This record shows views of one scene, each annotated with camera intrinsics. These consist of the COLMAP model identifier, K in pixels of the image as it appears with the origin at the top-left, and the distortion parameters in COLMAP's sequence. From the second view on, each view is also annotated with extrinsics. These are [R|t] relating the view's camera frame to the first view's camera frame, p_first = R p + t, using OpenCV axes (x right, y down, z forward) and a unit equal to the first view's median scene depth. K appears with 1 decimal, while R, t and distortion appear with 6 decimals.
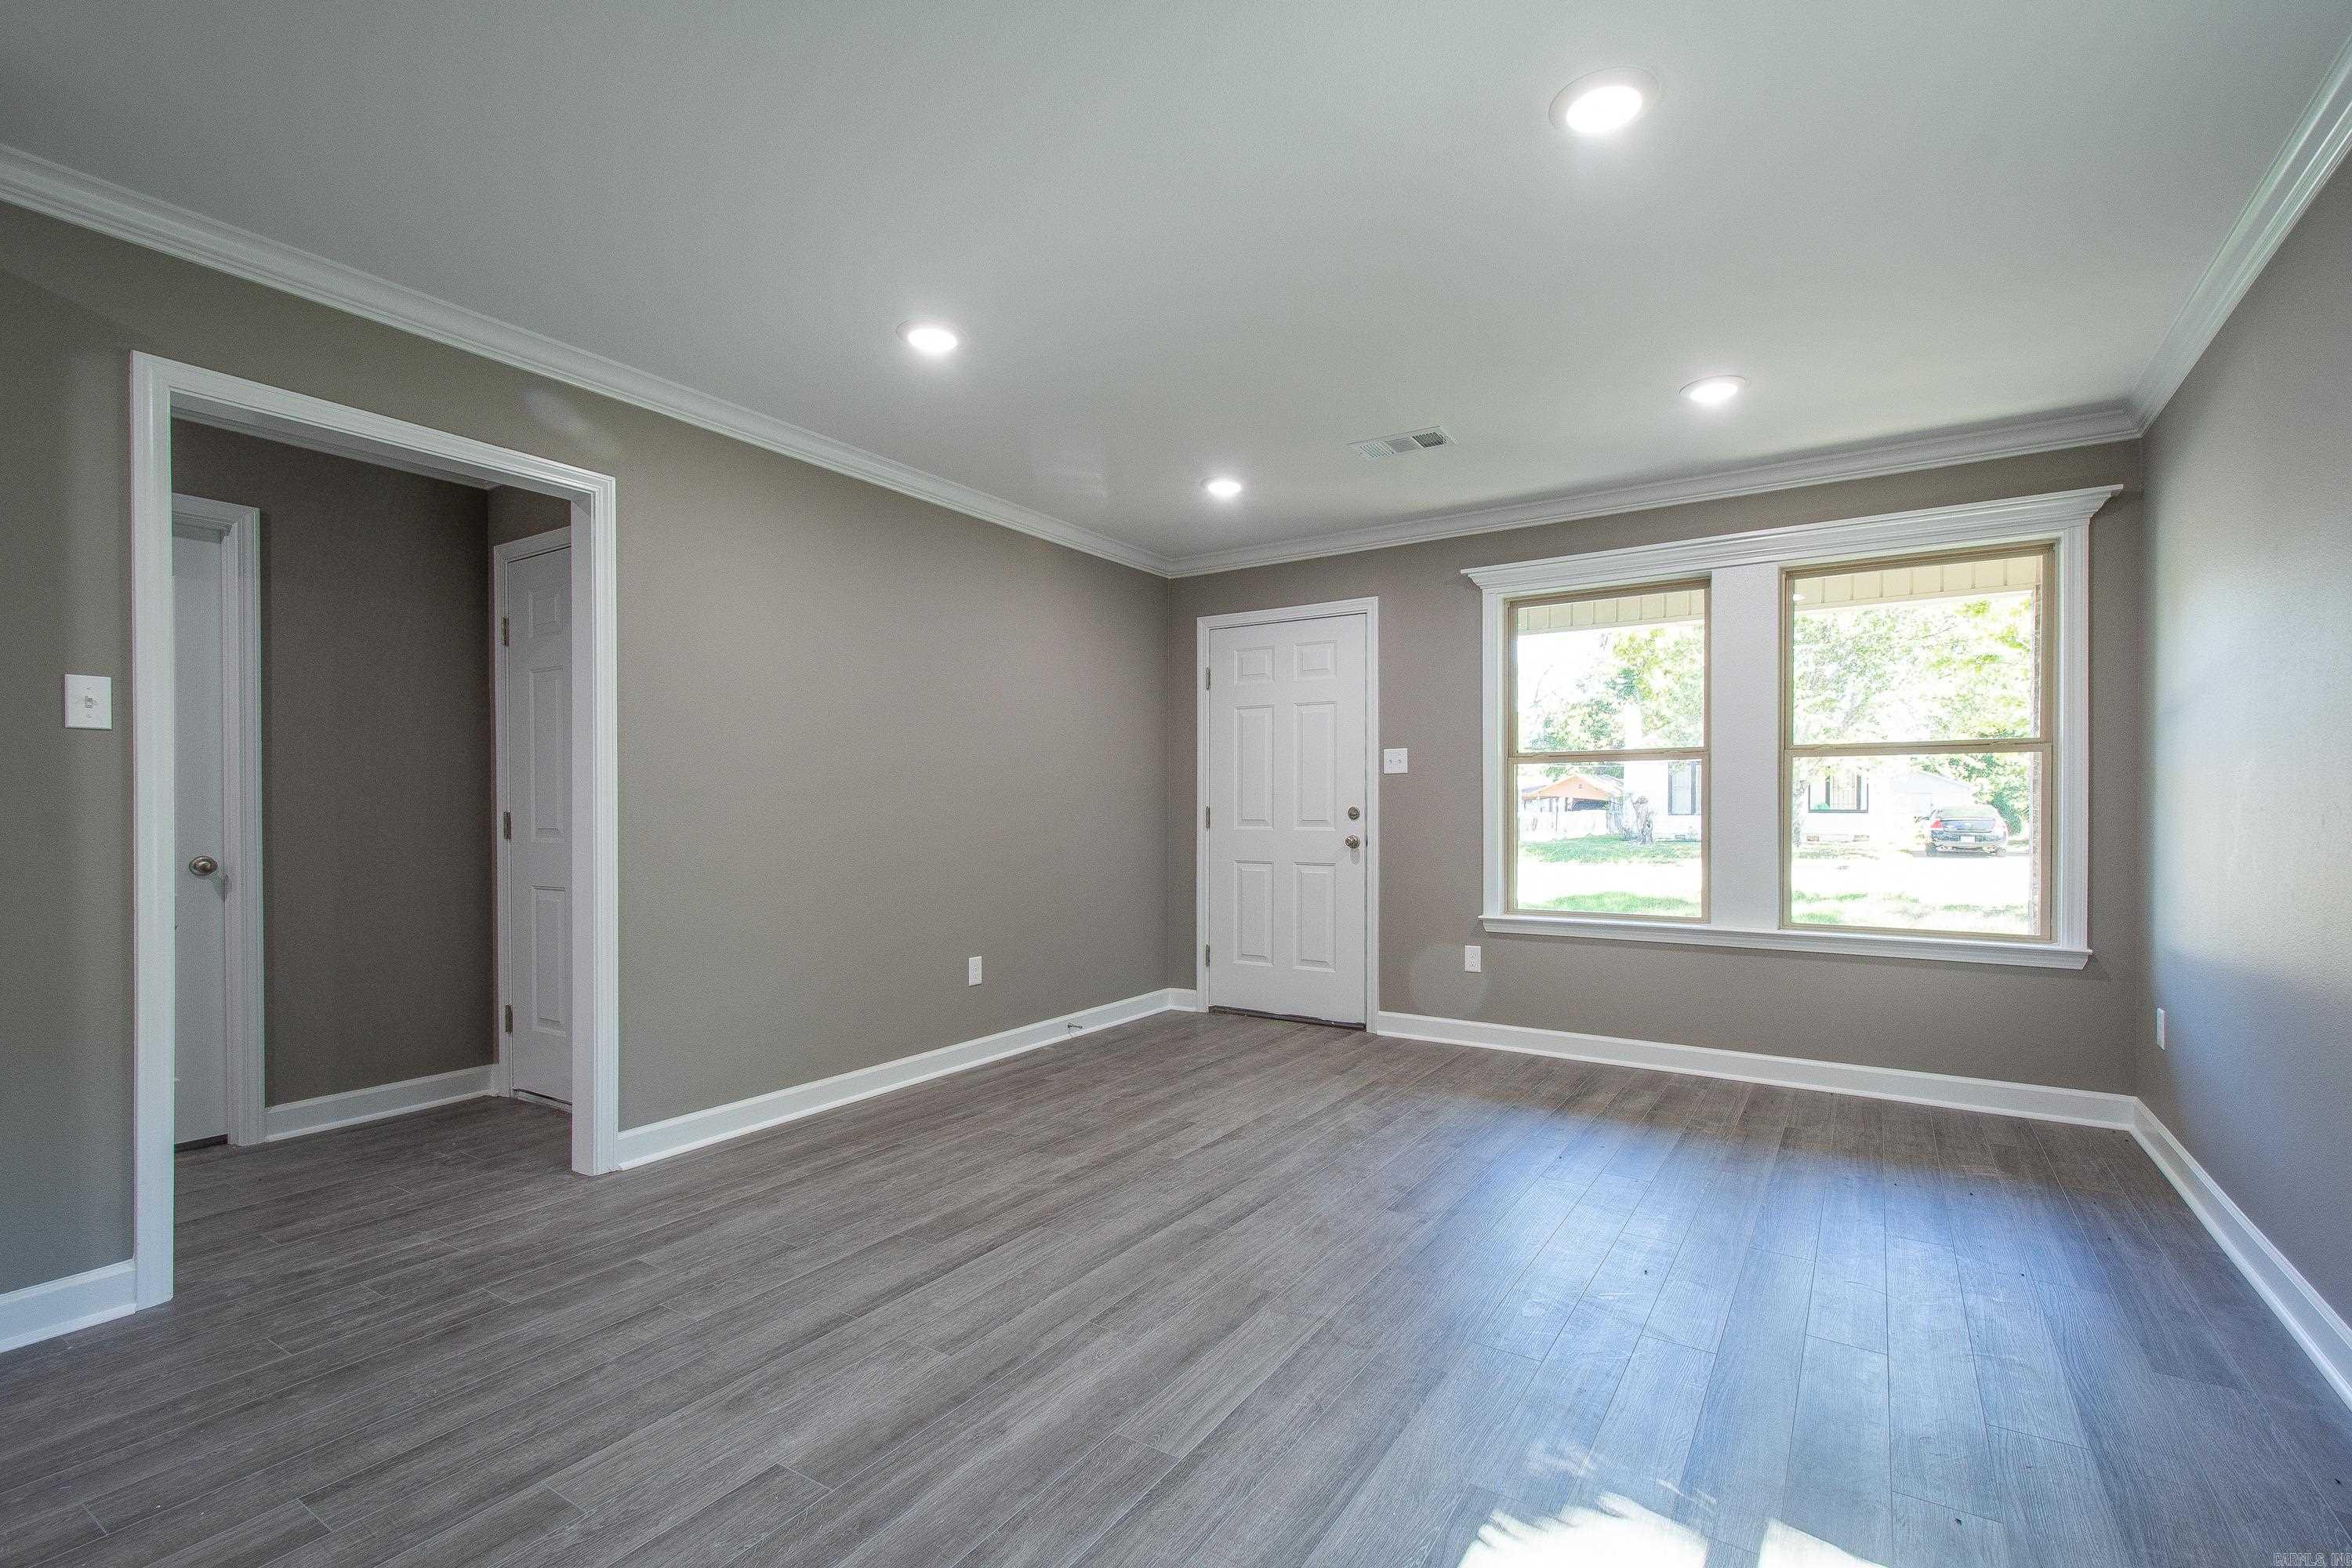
lens RADIAL K [[1046.7, 0, 1214.7], [0, 1046.7, 820.4], [0, 0, 1]] dist [0.020149, -0.008208]
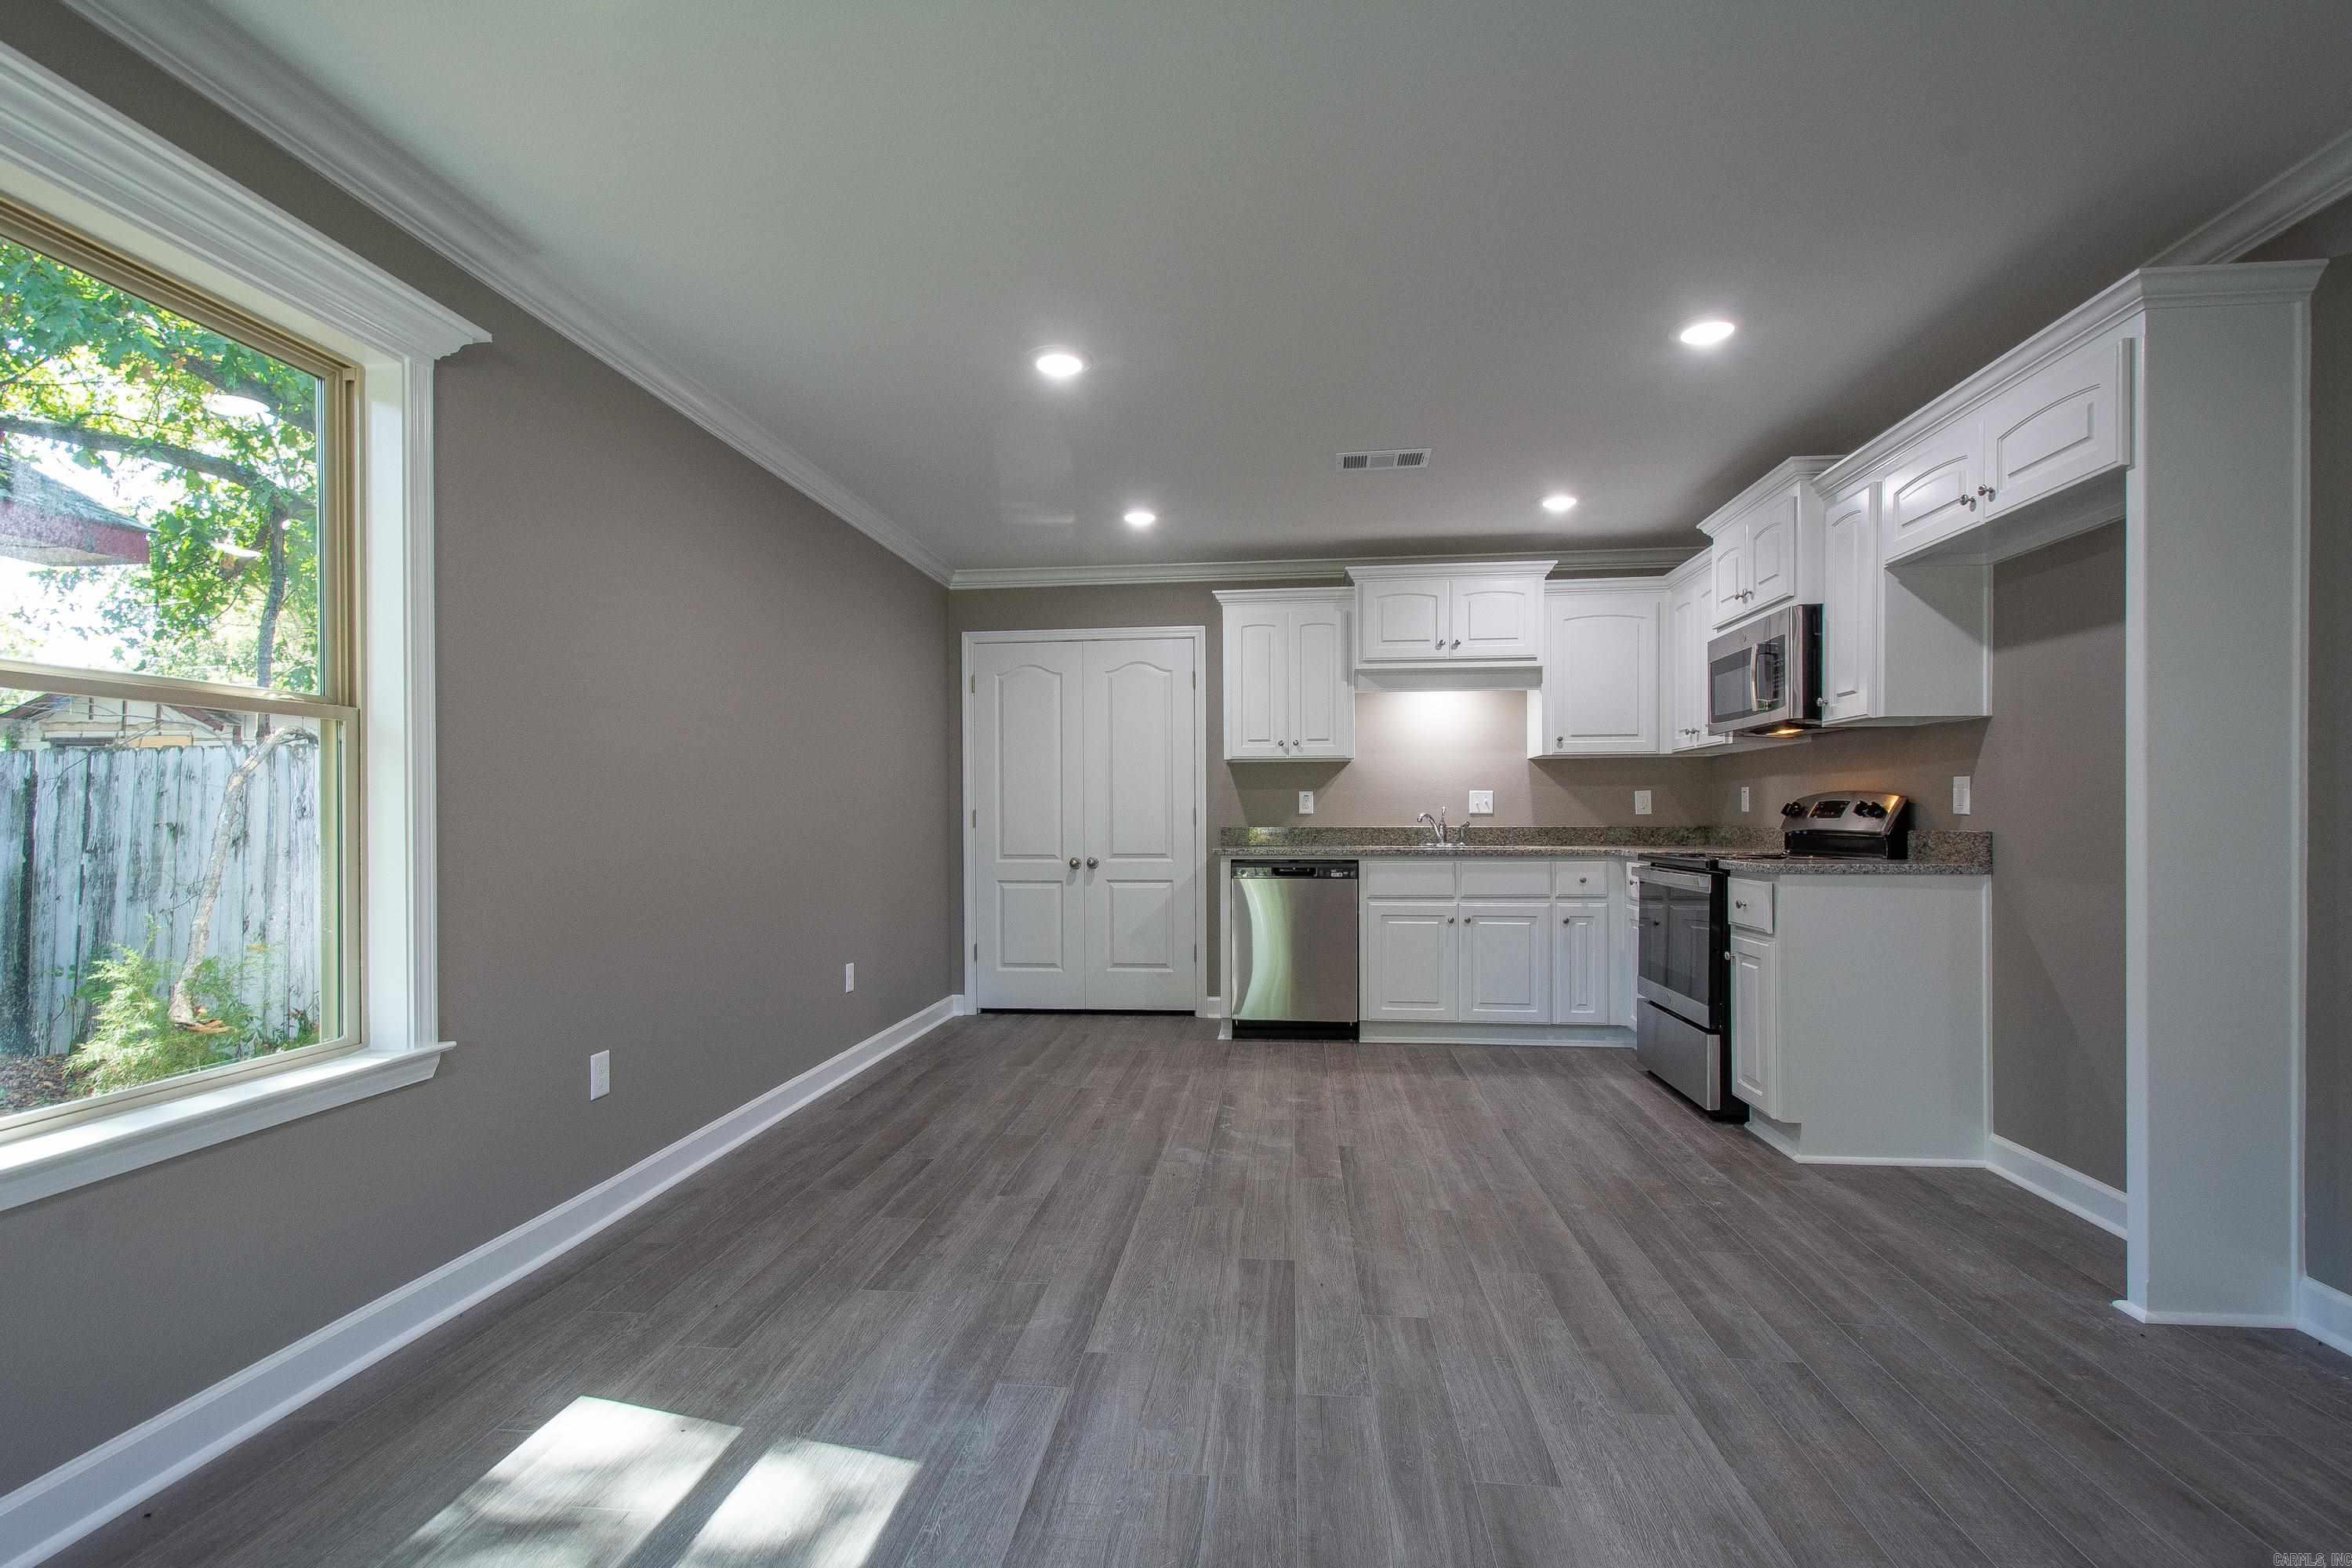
lens RADIAL K [[1050.9, 0, 1181.0], [0, 1050.9, 821.0], [0, 0, 1]] dist [0.019051, -0.007899]
pose [[-0.898999, 0.007940, -0.437879, 0.139340], [0.002564, 0.999914, 0.012868, -0.007305], [0.437943, 0.010446, -0.898942, 0.741959]]
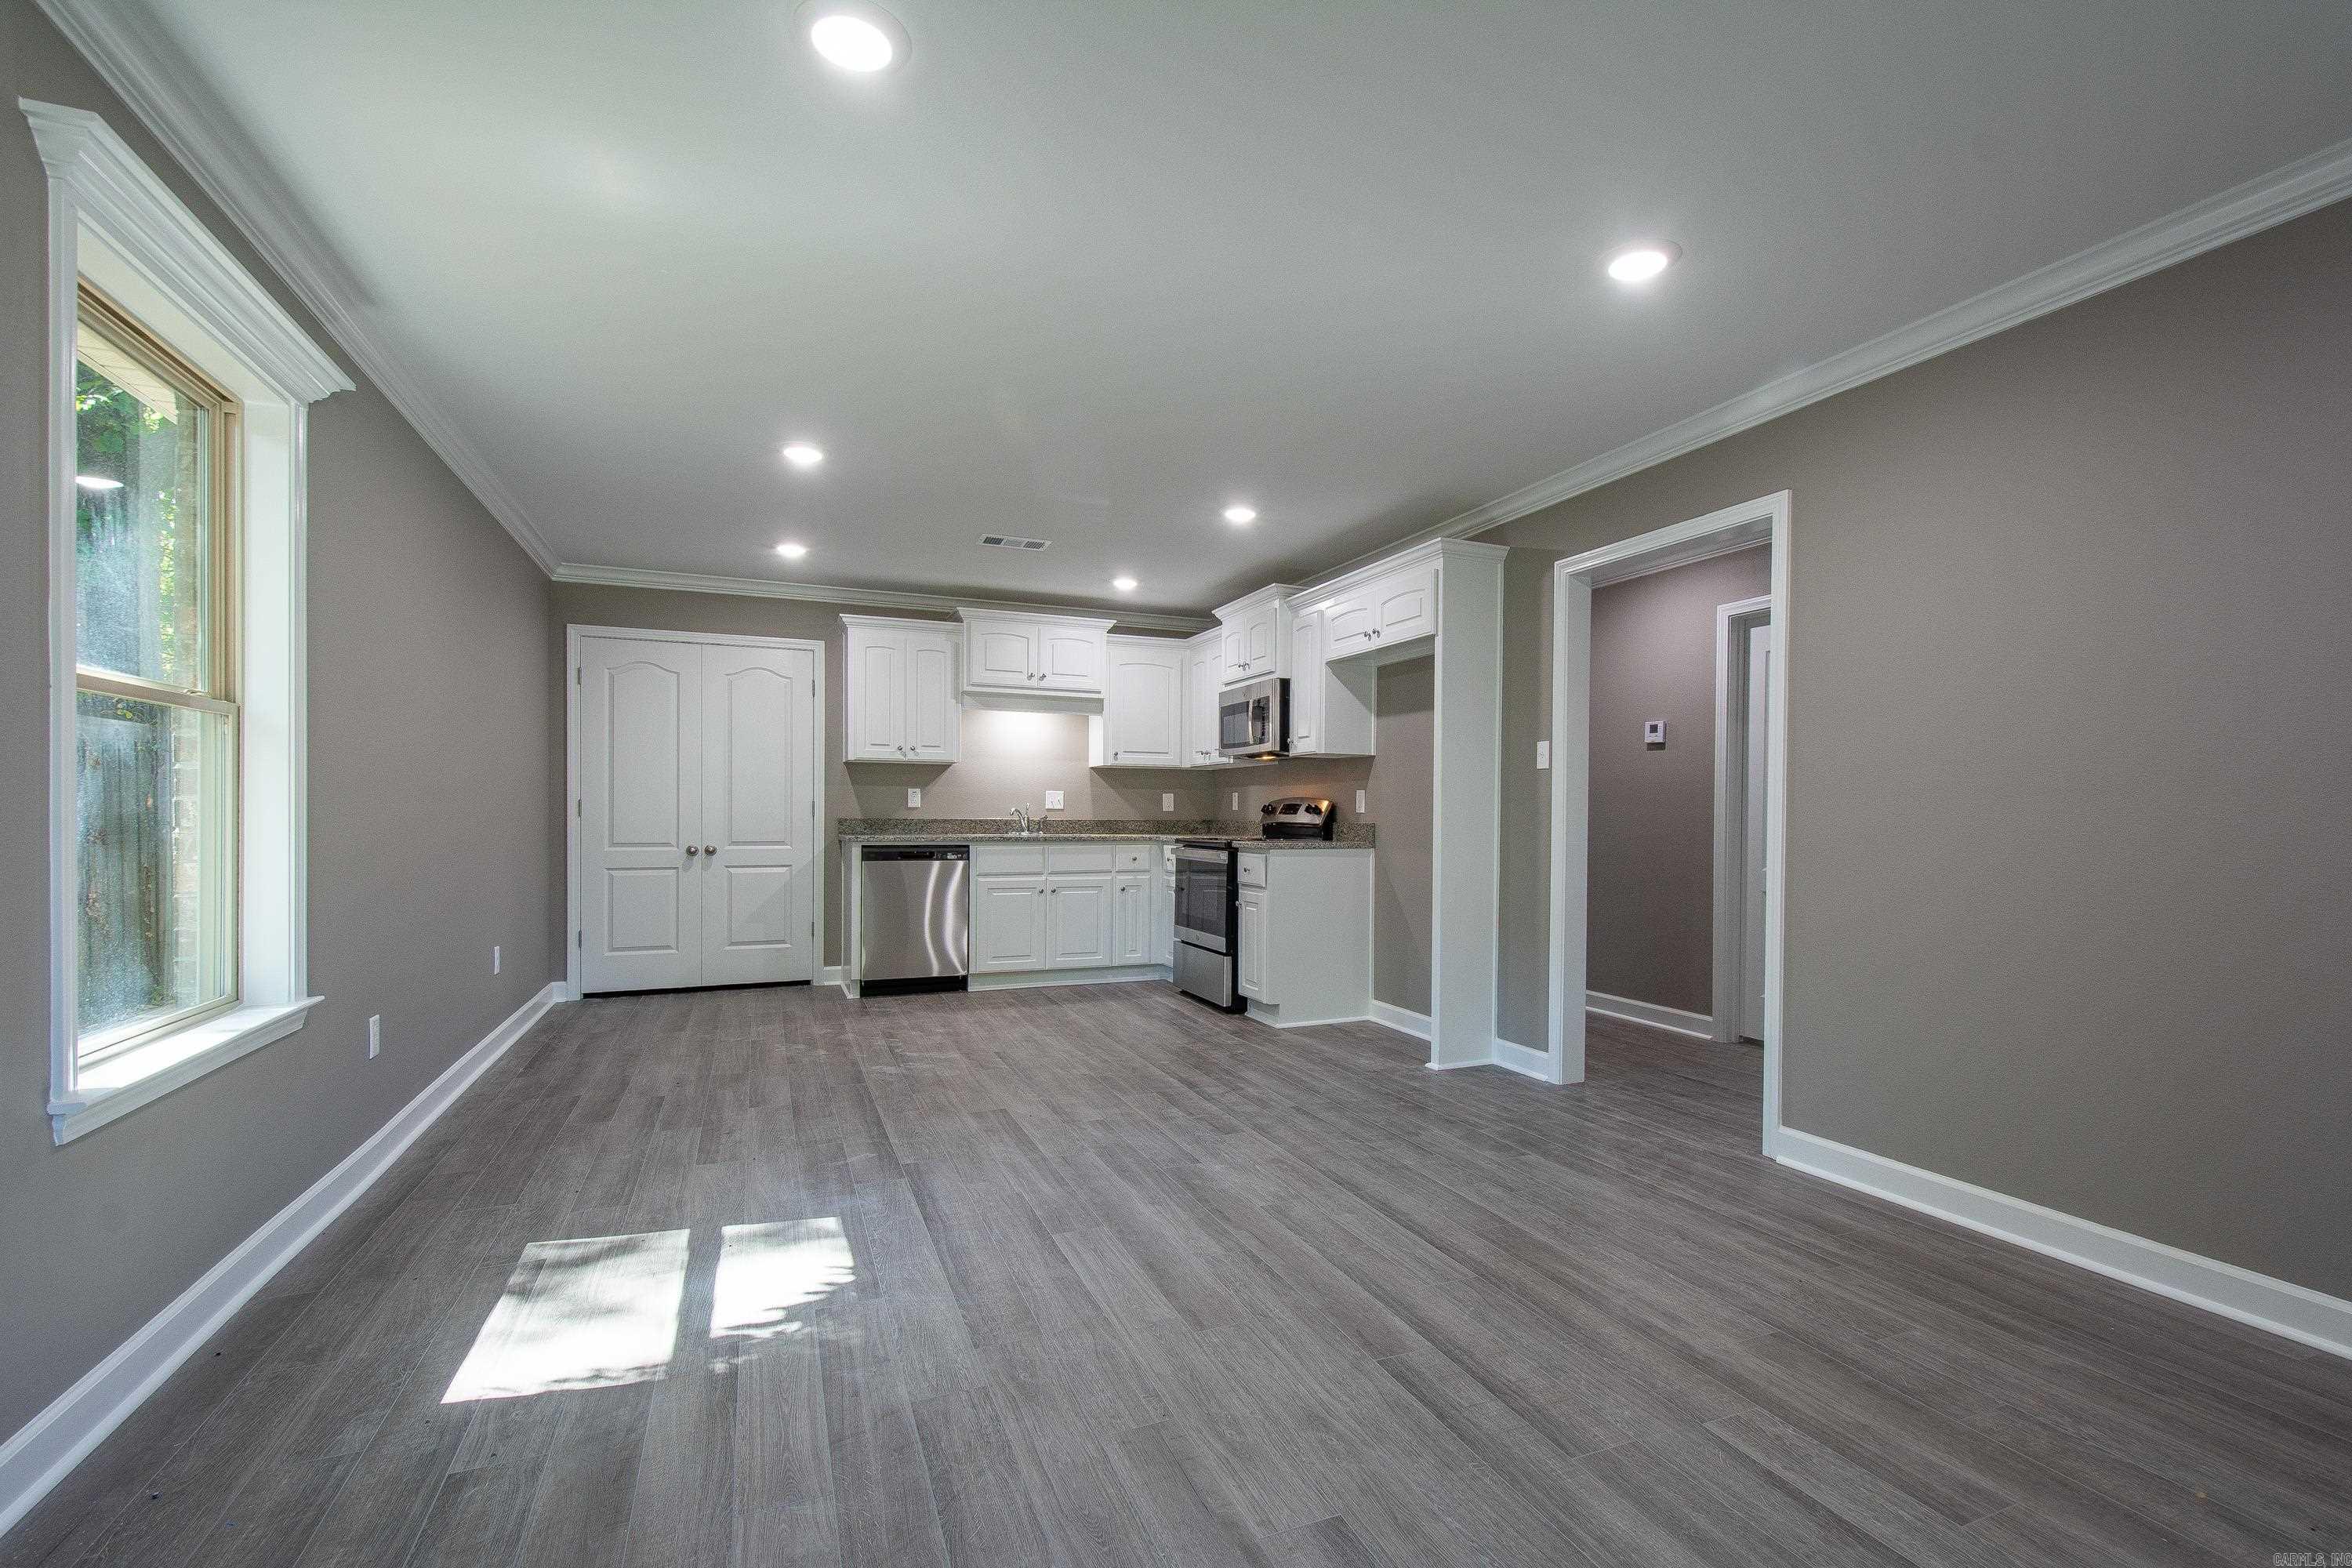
lens RADIAL K [[1046.7, 0, 1214.7], [0, 1046.7, 820.4], [0, 0, 1]] dist [0.020149, -0.008208]
pose [[-0.566096, 0.004582, -0.824326, 0.469429], [-0.012750, 0.999816, 0.014314, -0.007587], [0.824240, 0.018613, -0.565934, 0.885237]]
